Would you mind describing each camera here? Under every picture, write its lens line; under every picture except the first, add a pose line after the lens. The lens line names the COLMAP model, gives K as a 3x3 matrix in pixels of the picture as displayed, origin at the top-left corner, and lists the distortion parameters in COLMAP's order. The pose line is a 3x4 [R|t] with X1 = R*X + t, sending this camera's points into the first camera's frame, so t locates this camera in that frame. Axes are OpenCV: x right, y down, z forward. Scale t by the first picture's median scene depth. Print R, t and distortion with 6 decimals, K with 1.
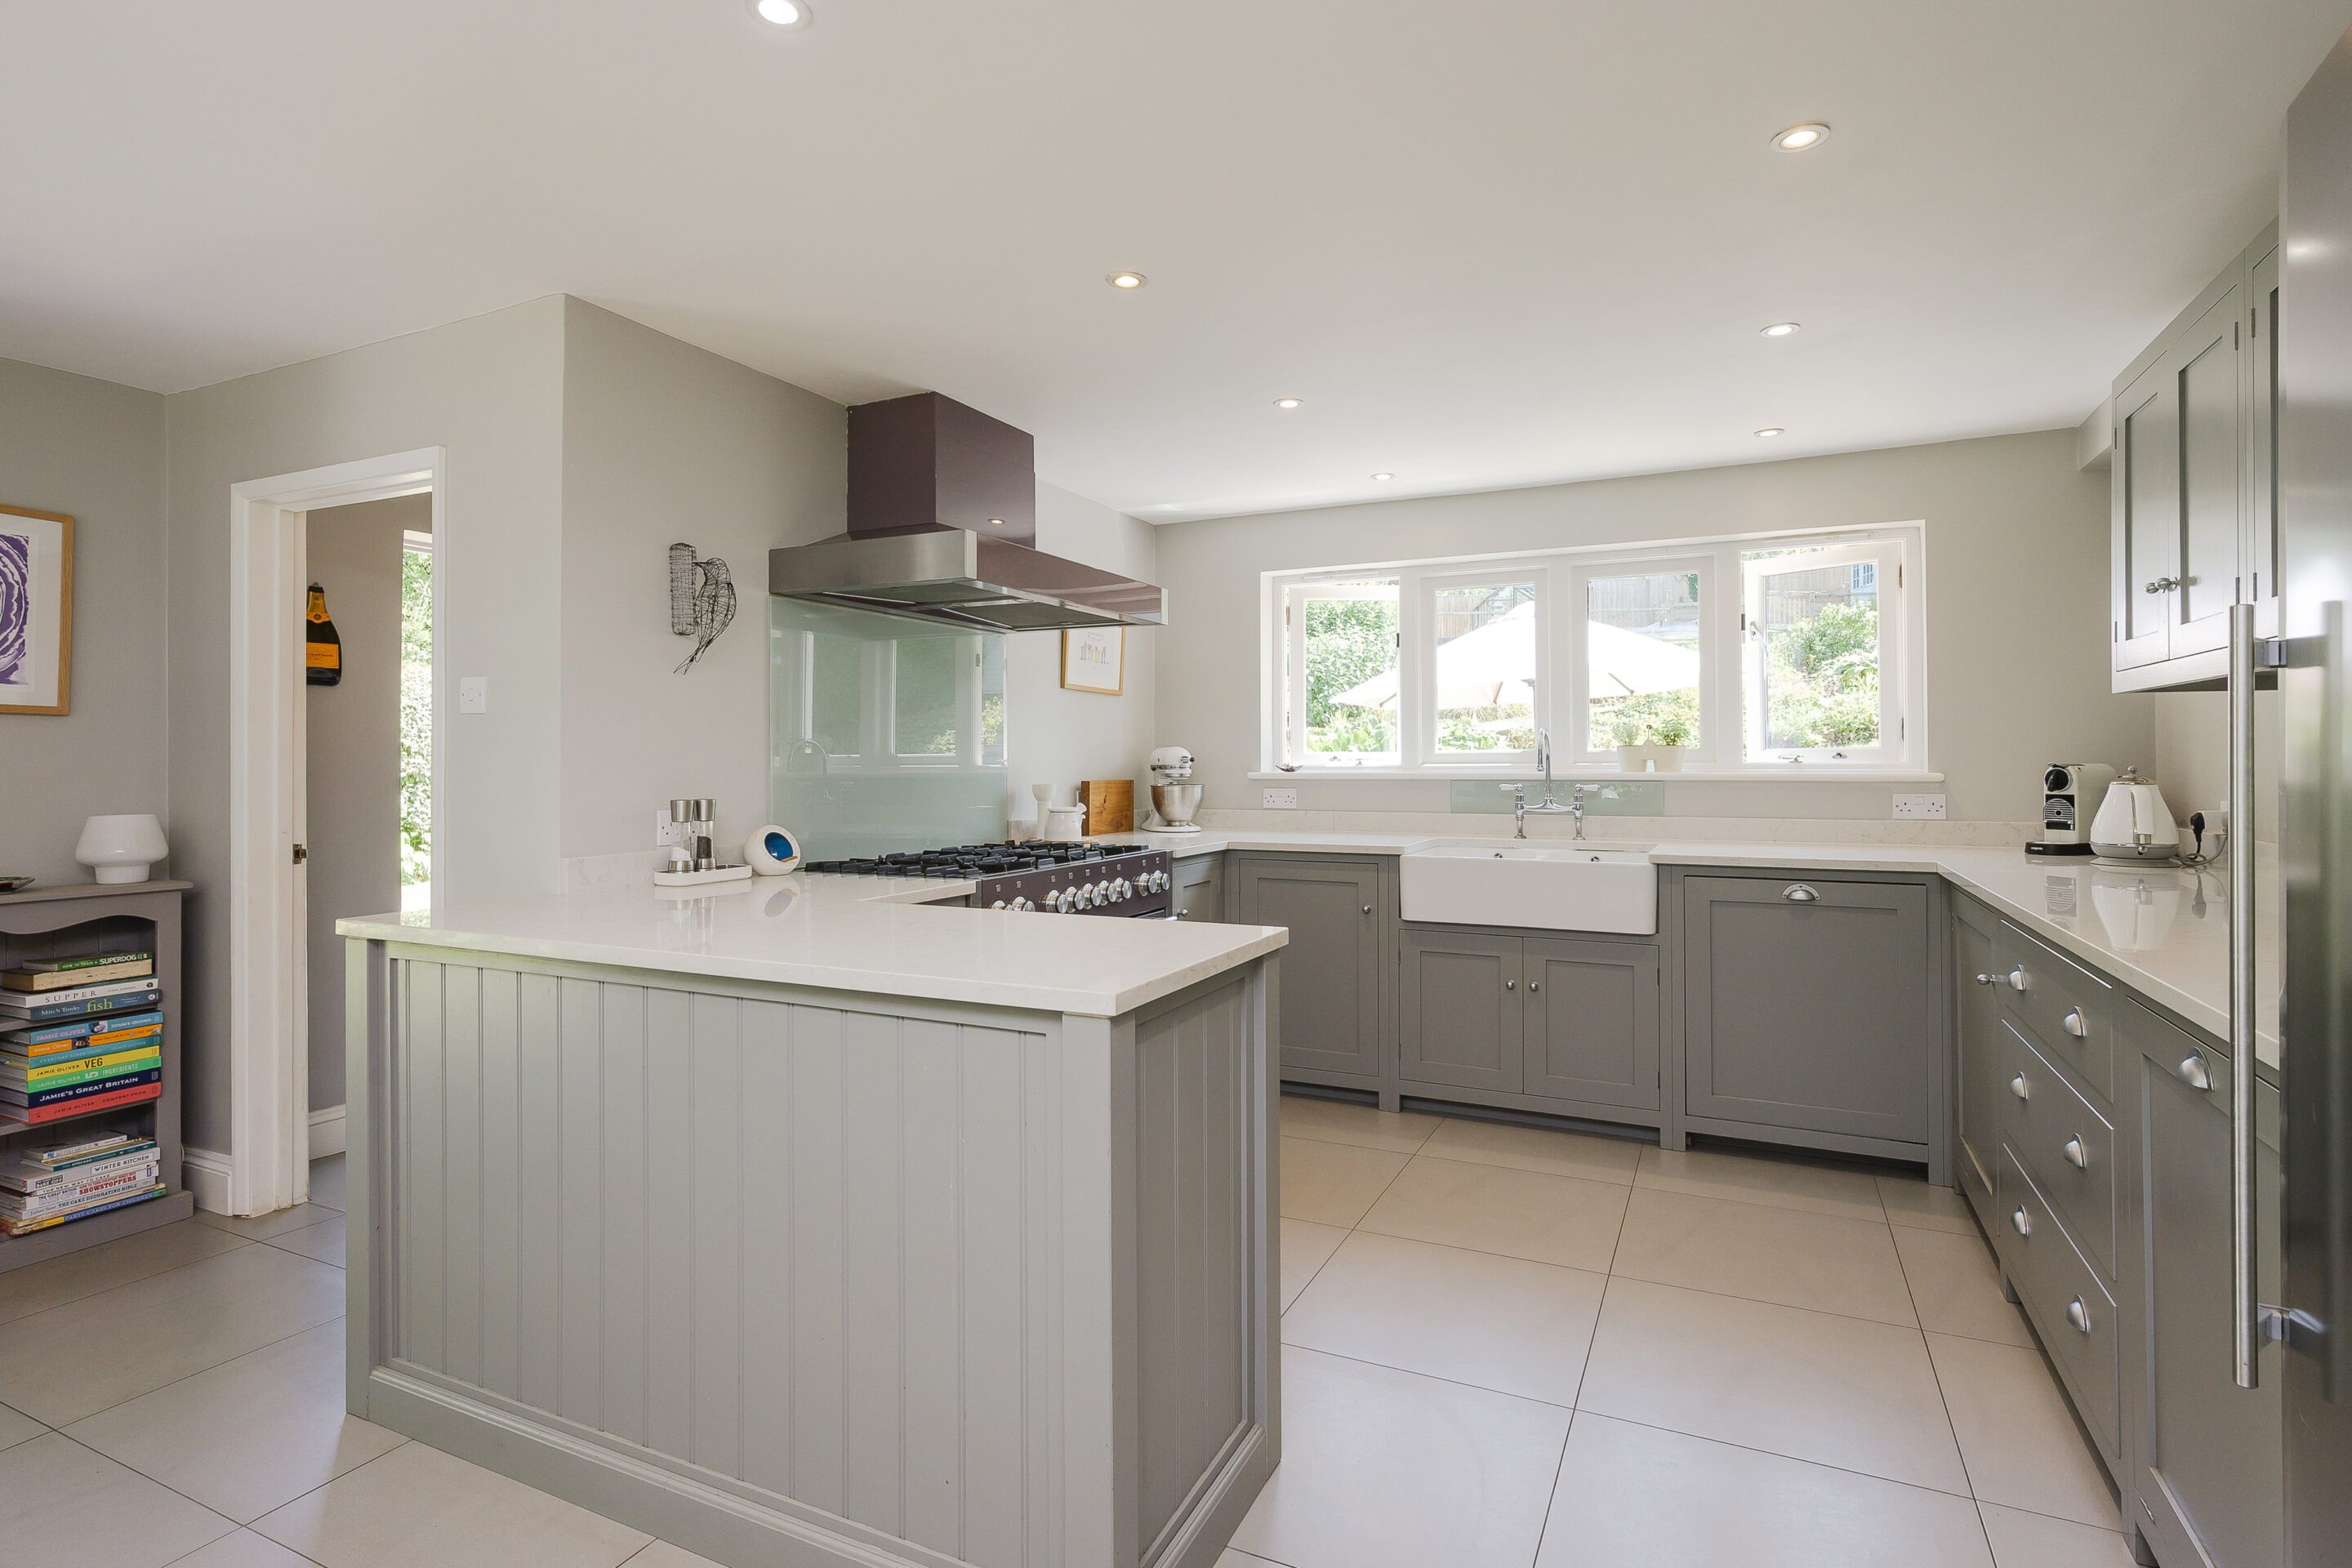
lens RADIAL K [[1138.2, 0, 1178.0], [0, 1138.2, 772.9], [0, 0, 1]] dist [0.001126, -0.000418]
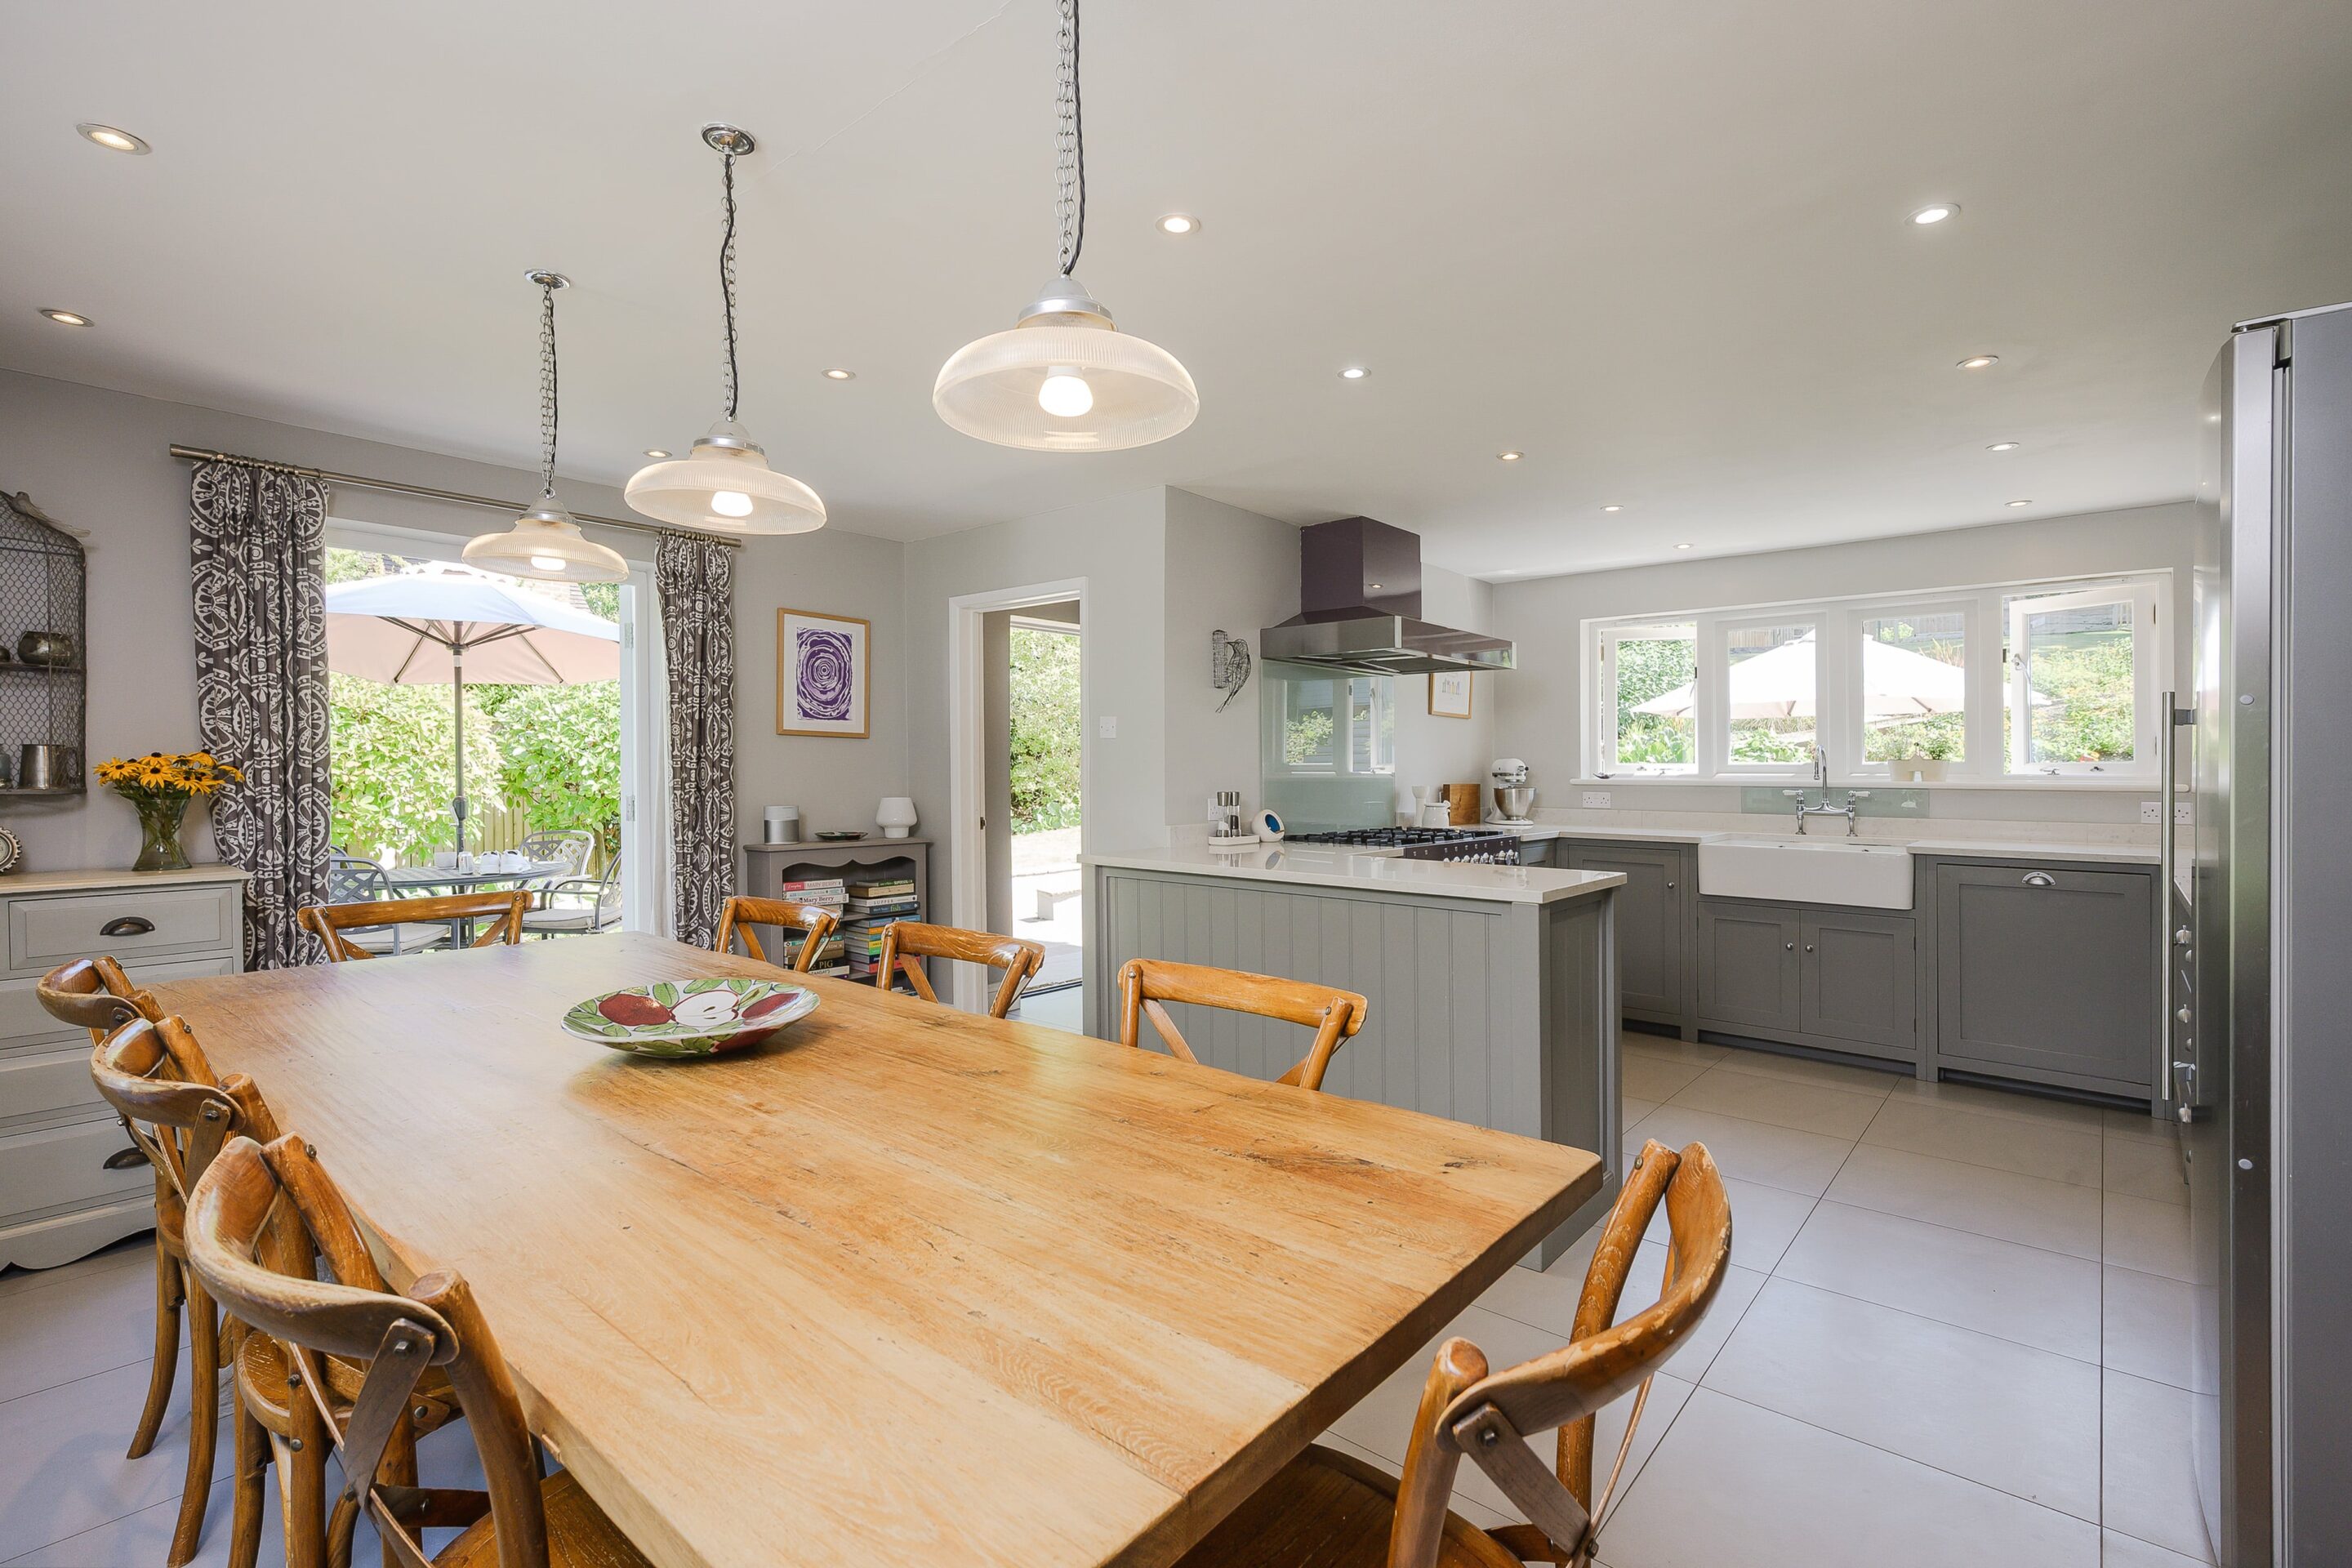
lens RADIAL K [[1083.8, 0, 1259.7], [0, 1083.8, 756.8], [0, 0, 1]] dist [-0.005120, -0.000869]
pose [[0.981944, 0.004635, -0.189116, -0.063336], [-0.008656, 0.999754, -0.020440, 0.003181], [0.188974, 0.021708, 0.981742, -0.311251]]
